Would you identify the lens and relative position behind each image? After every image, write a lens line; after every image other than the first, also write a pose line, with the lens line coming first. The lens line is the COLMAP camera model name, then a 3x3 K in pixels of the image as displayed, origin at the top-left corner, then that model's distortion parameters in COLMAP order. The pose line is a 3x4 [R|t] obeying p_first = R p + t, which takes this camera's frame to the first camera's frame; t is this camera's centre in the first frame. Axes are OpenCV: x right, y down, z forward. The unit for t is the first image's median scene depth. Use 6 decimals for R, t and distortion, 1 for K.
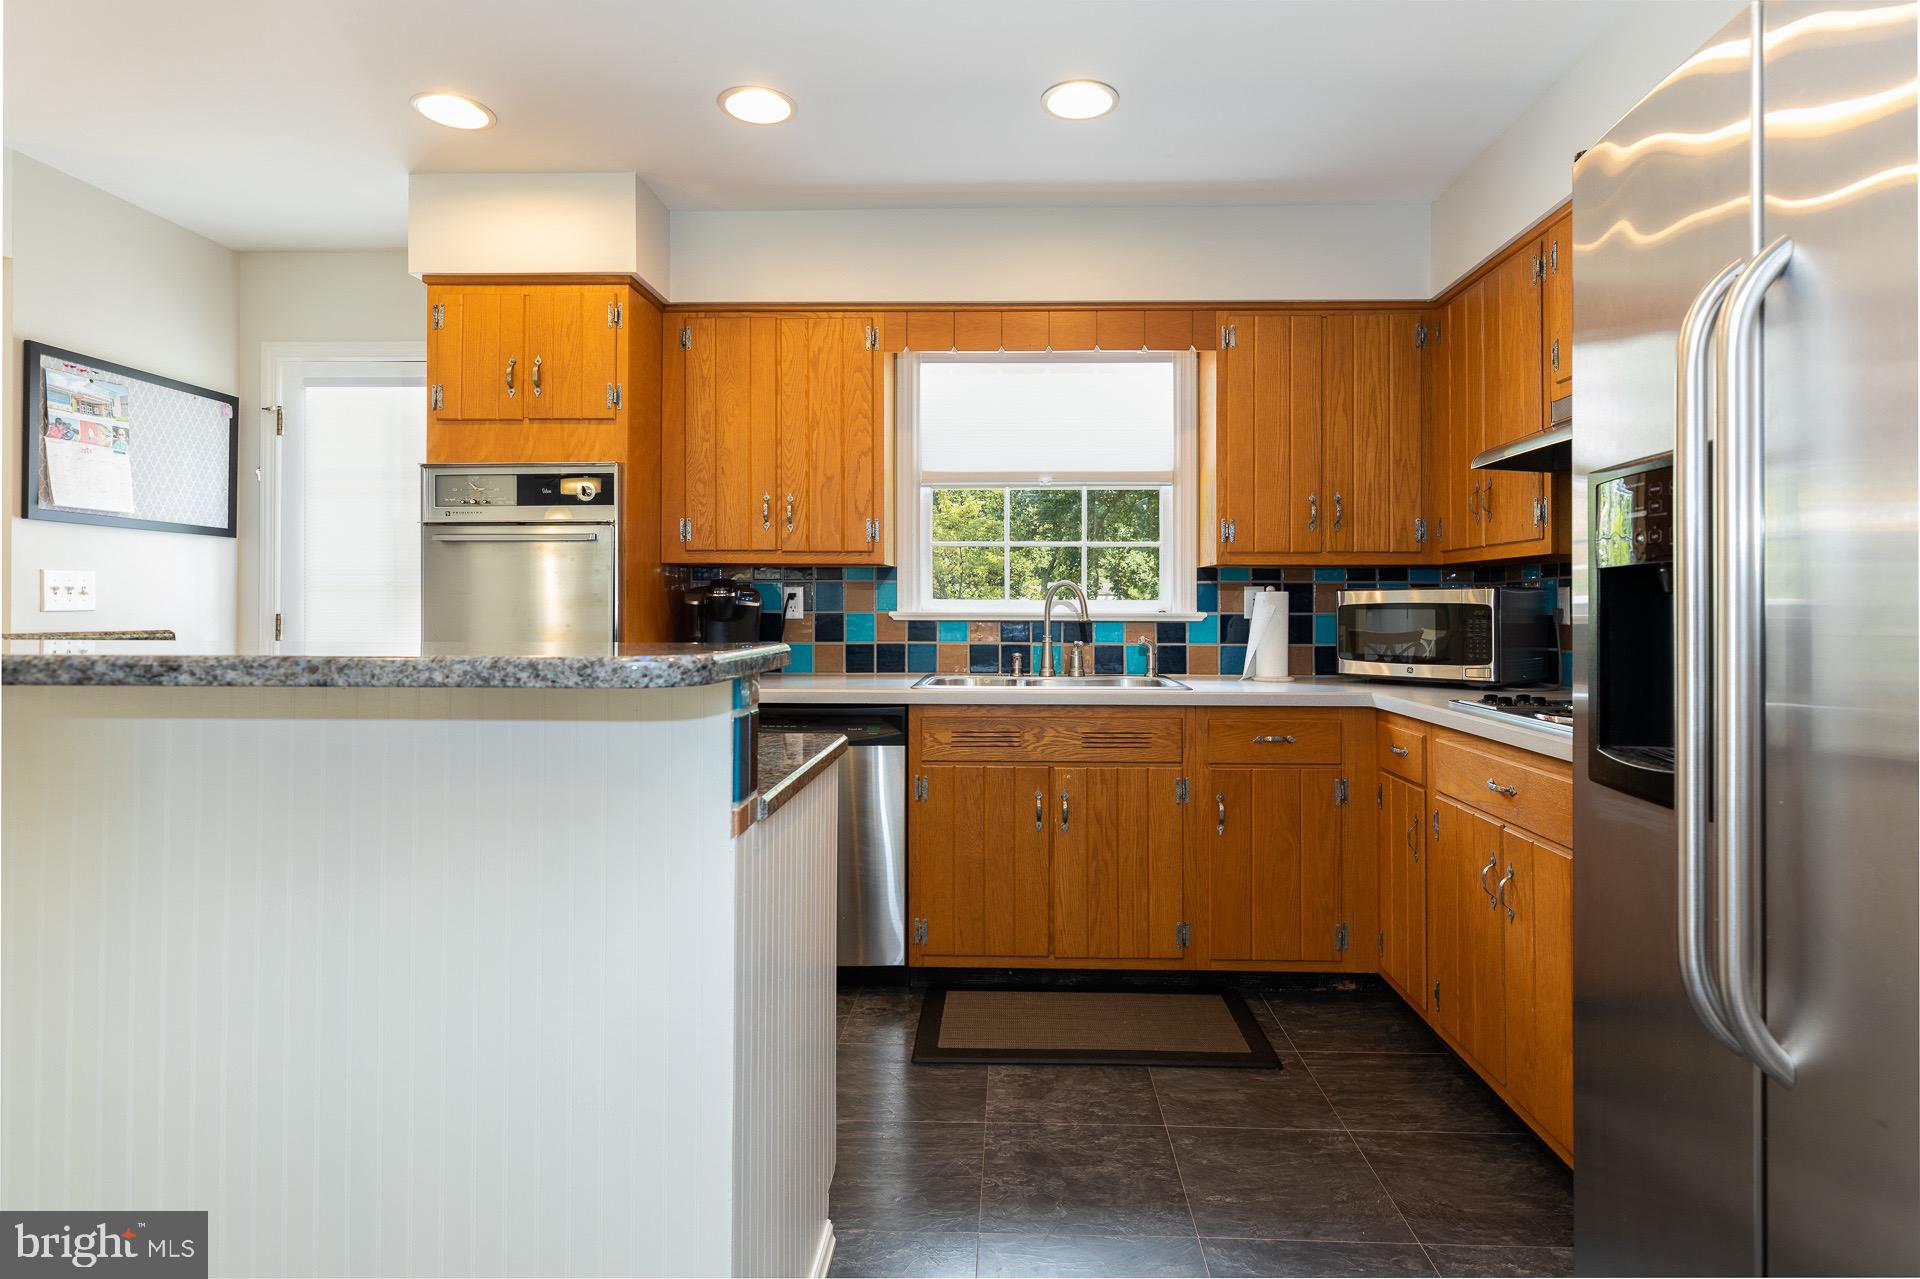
lens RADIAL K [[1018.5, 0, 966.7], [0, 1018.5, 622.5], [0, 0, 1]] dist [0.001470, -0.000278]
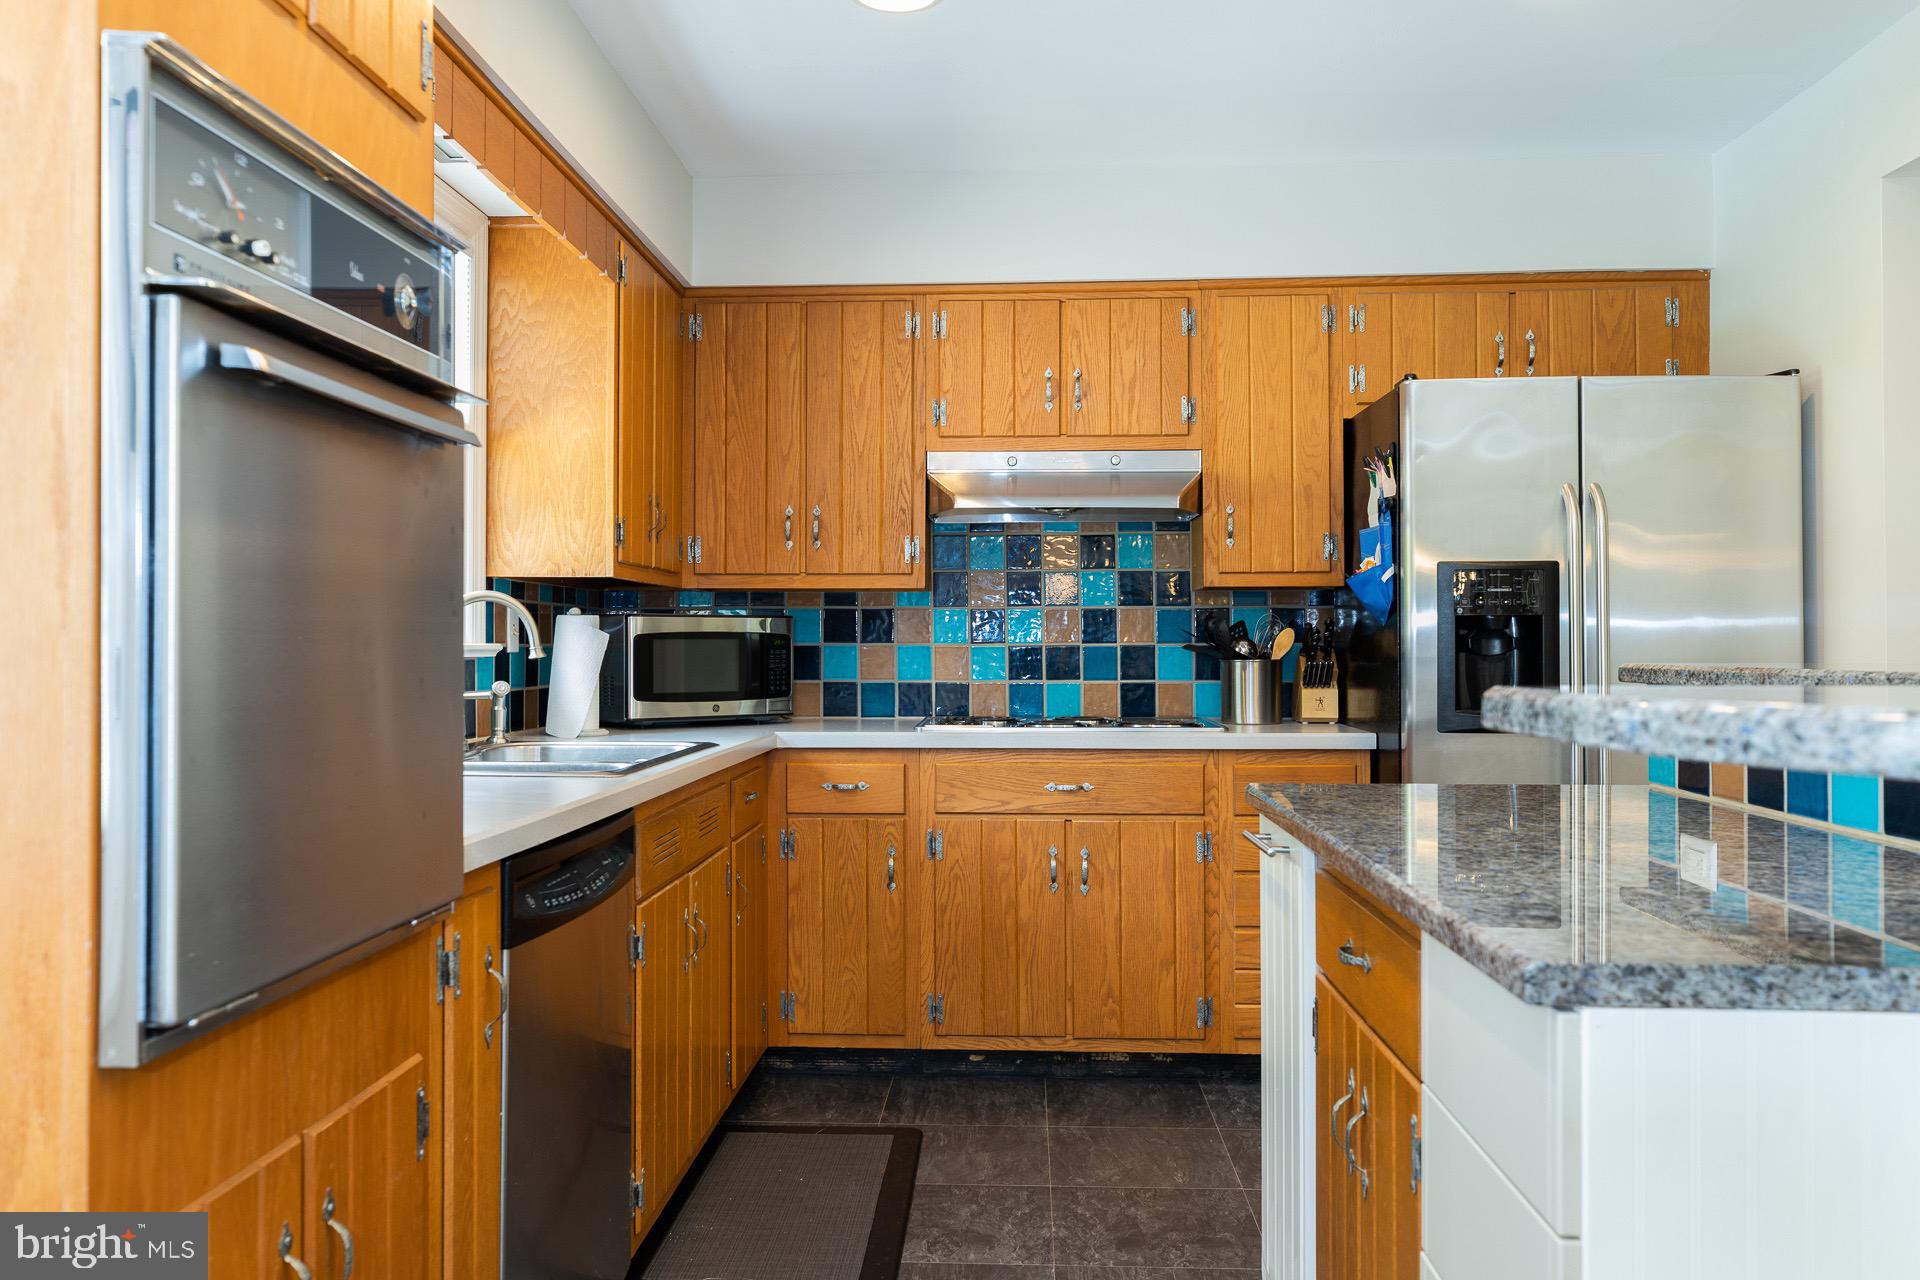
lens RADIAL K [[1480.3, 0, 958.9], [0, 1480.3, 639.8], [0, 0, 1]] dist [-0.036181, -0.001106]
pose [[0.011597, 0.008385, 0.999898, -1.117449], [0.022726, 0.999704, -0.008647, 0.004368], [-0.999674, 0.022824, 0.011403, 1.021200]]
